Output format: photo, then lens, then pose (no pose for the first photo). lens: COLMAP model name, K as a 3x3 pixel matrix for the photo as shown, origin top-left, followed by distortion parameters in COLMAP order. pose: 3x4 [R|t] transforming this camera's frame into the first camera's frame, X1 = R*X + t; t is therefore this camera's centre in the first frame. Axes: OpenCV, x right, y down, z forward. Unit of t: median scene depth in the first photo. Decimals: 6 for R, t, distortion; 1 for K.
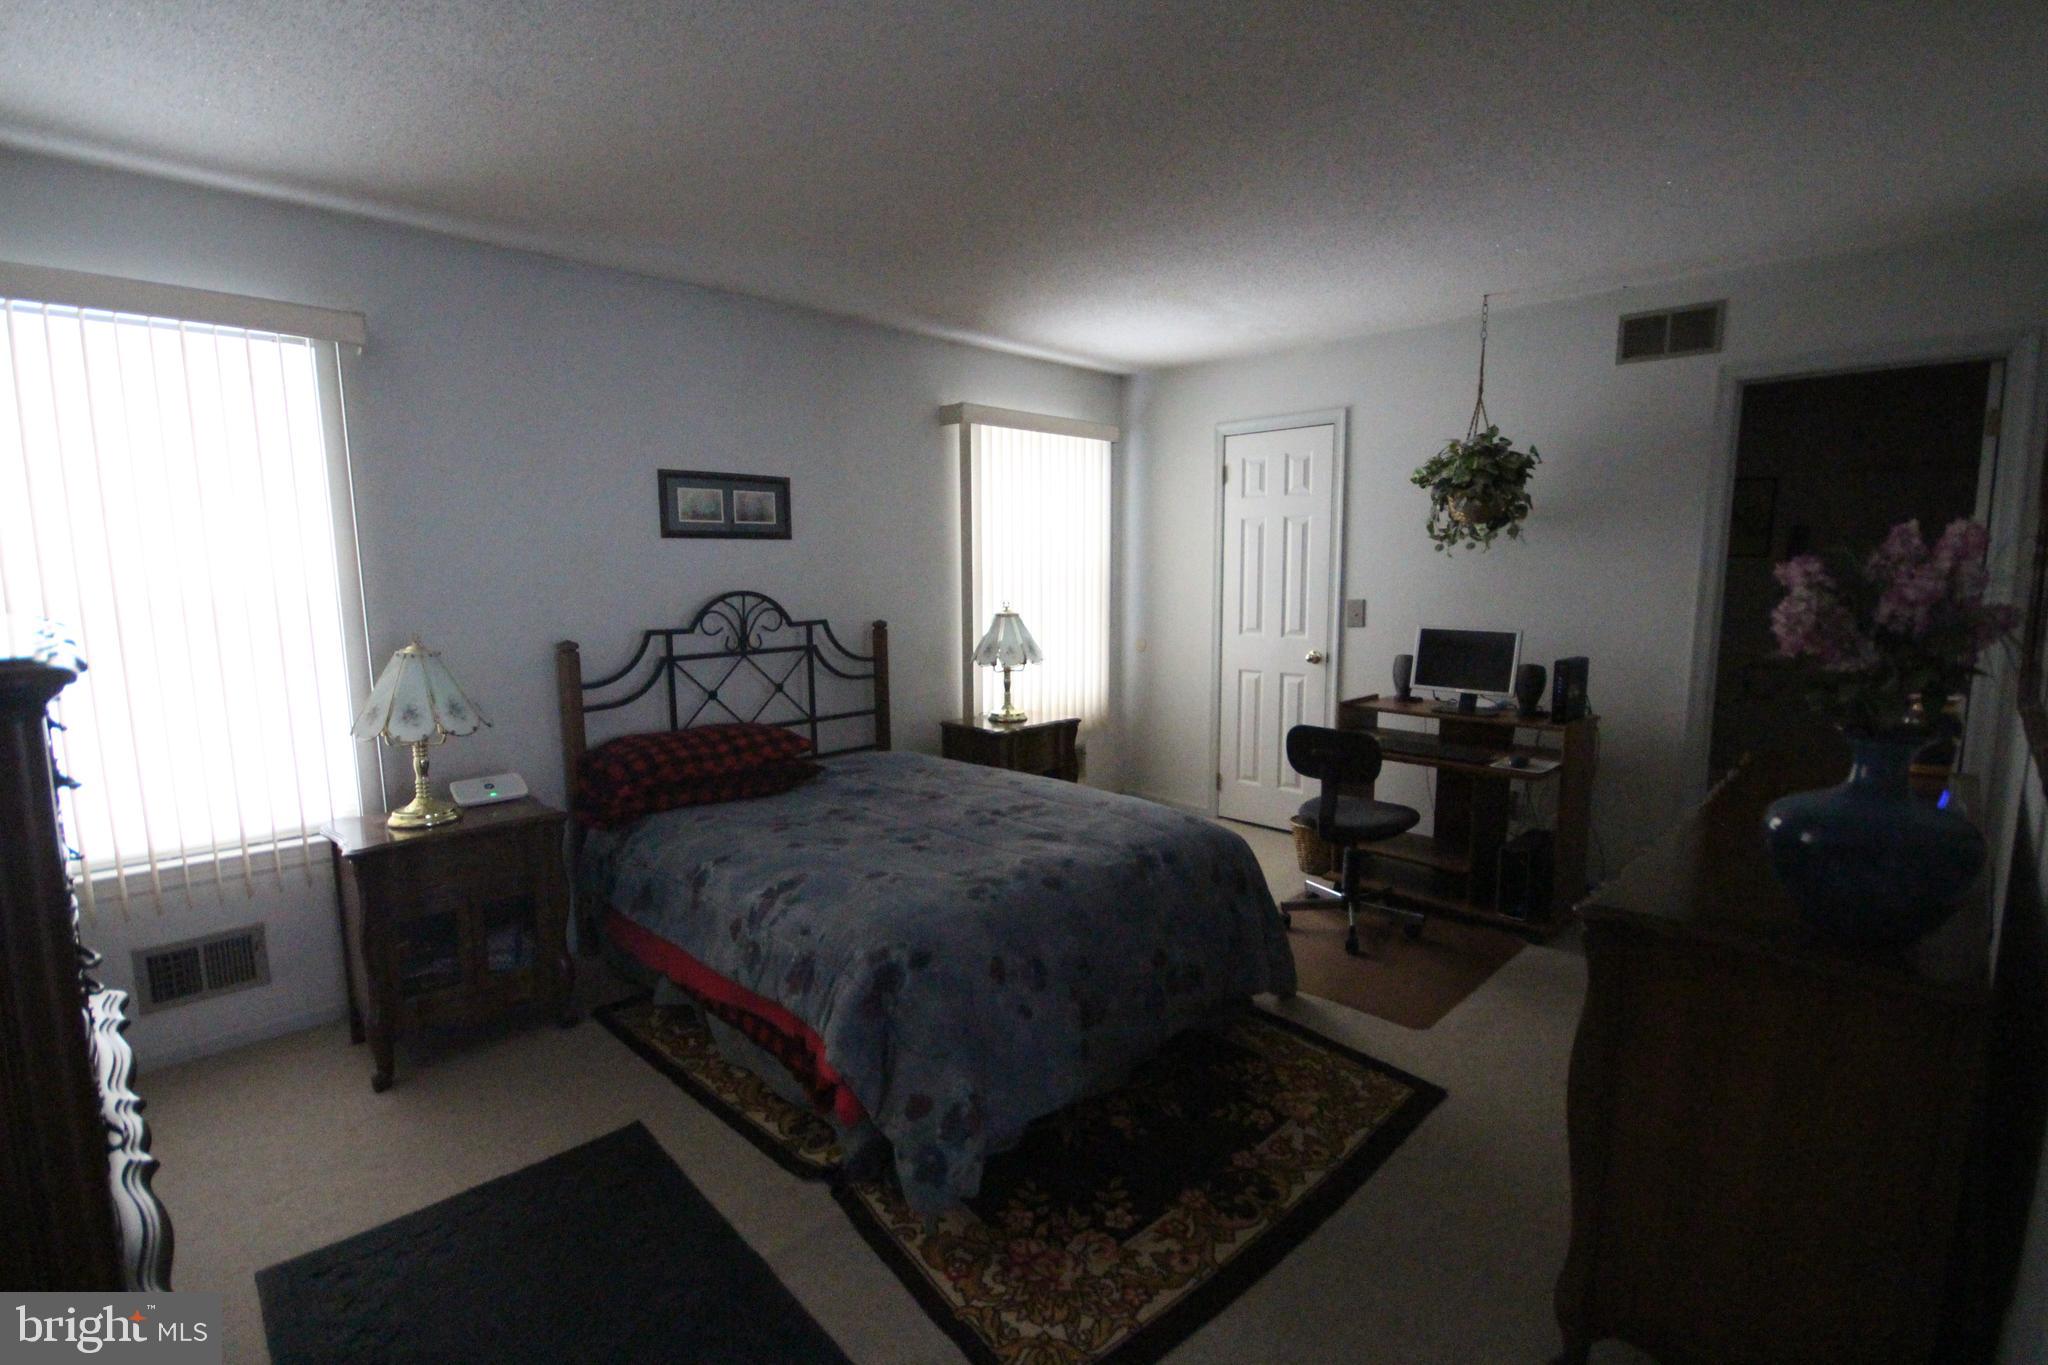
lens RADIAL K [[935.4, 0, 1022.2], [0, 935.4, 687.3], [0, 0, 1]] dist [-0.003463, 0.000003]
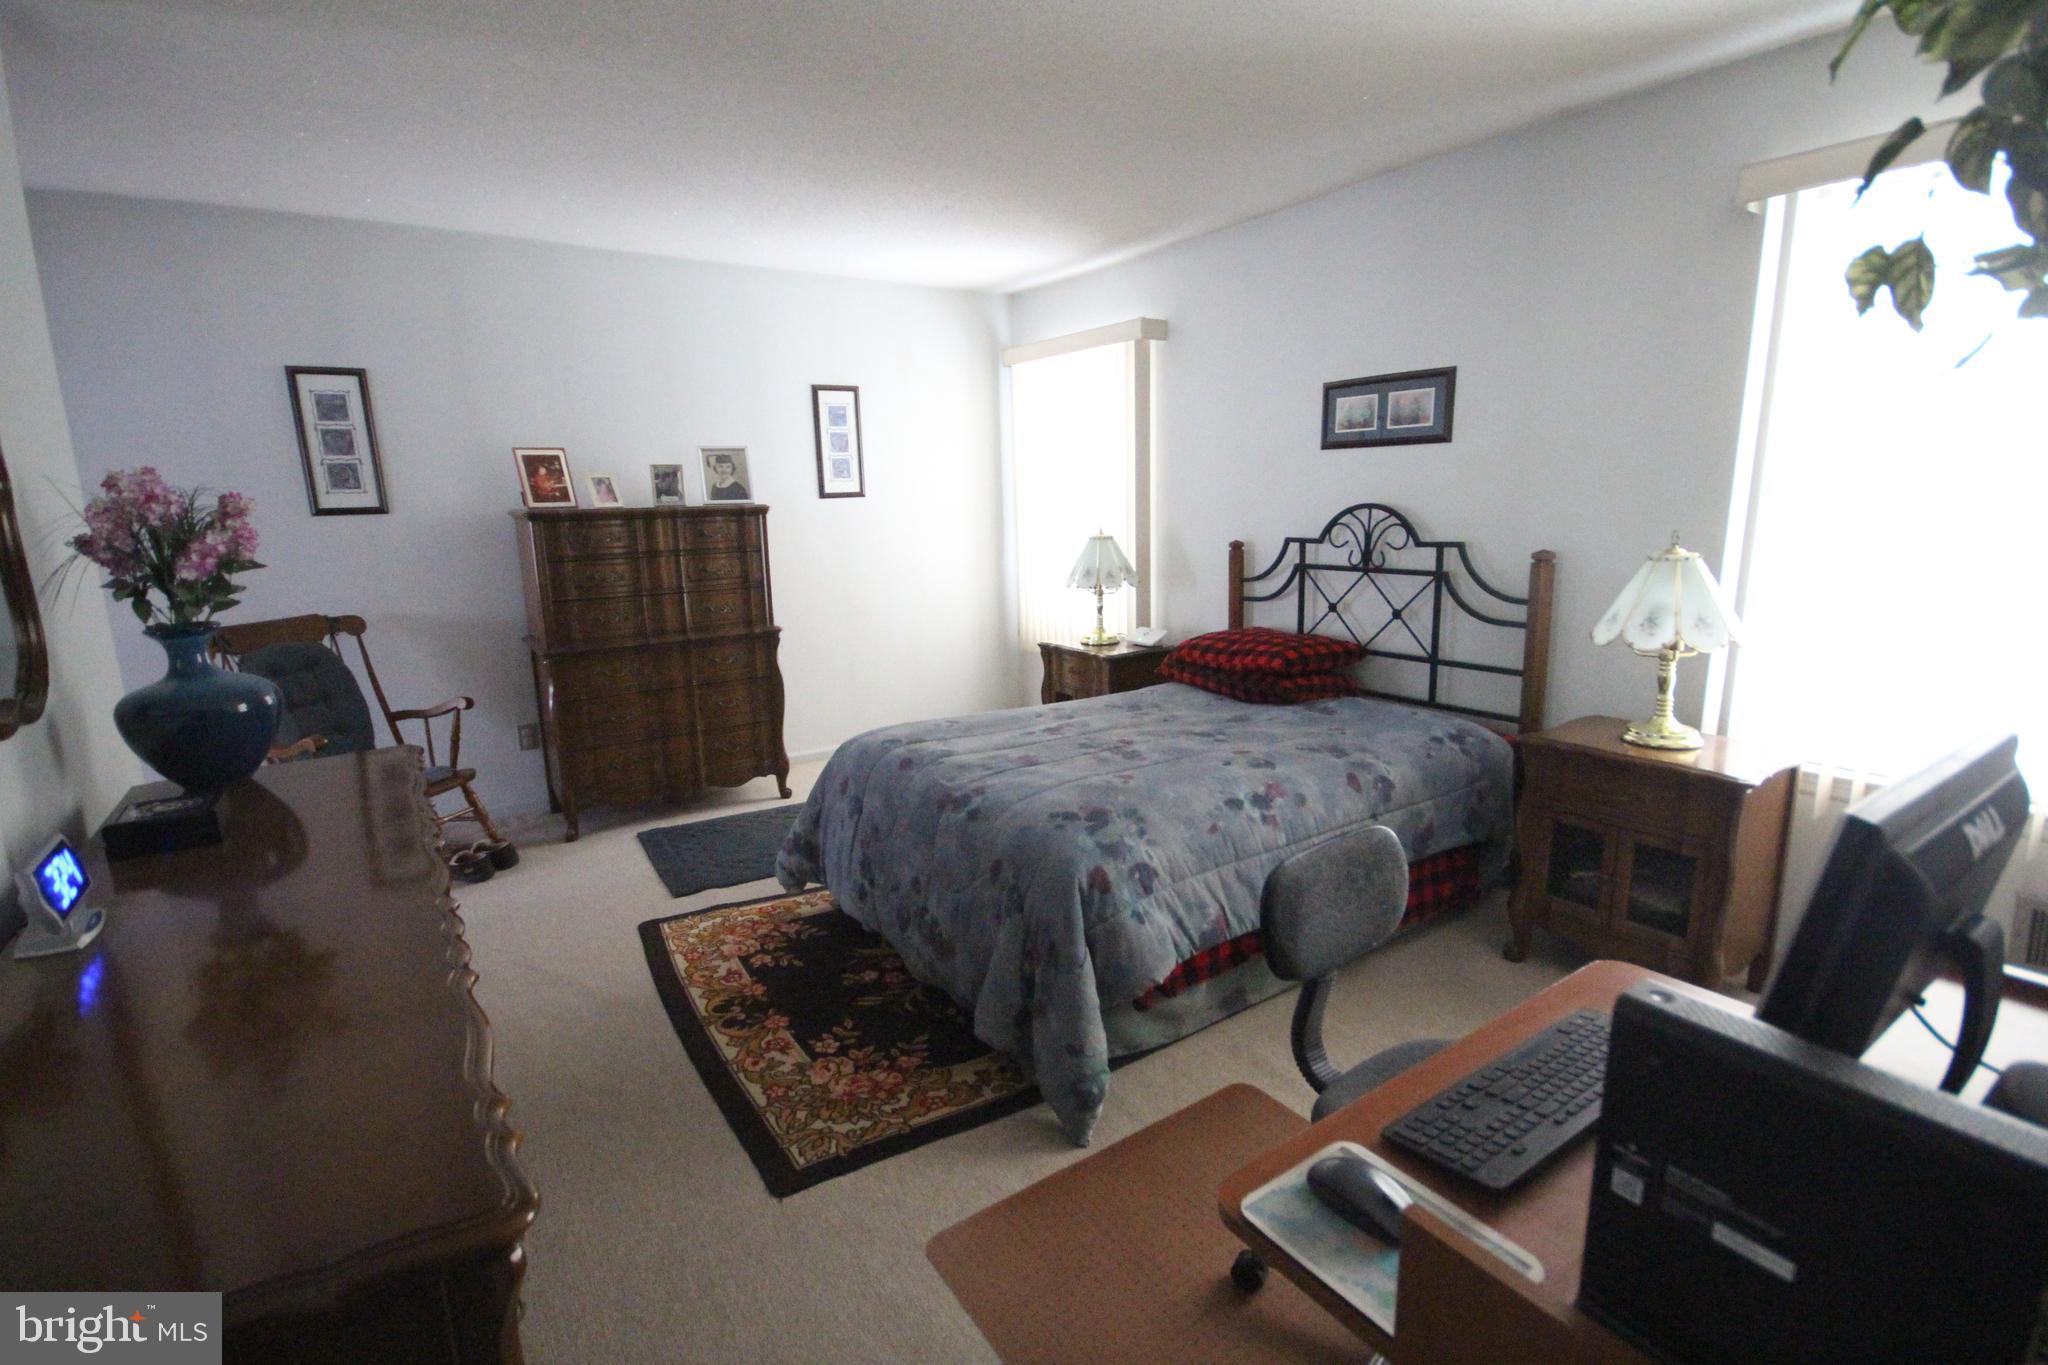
lens RADIAL K [[935.4, 0, 1021.7], [0, 935.4, 678.0], [0, 0, 1]] dist [-0.003463, 0.000003]
pose [[-0.177571, 0.203260, -0.962888, 0.707037], [-0.104835, 0.968963, 0.223875, -0.107697], [0.978508, 0.140699, -0.150751, 0.833583]]
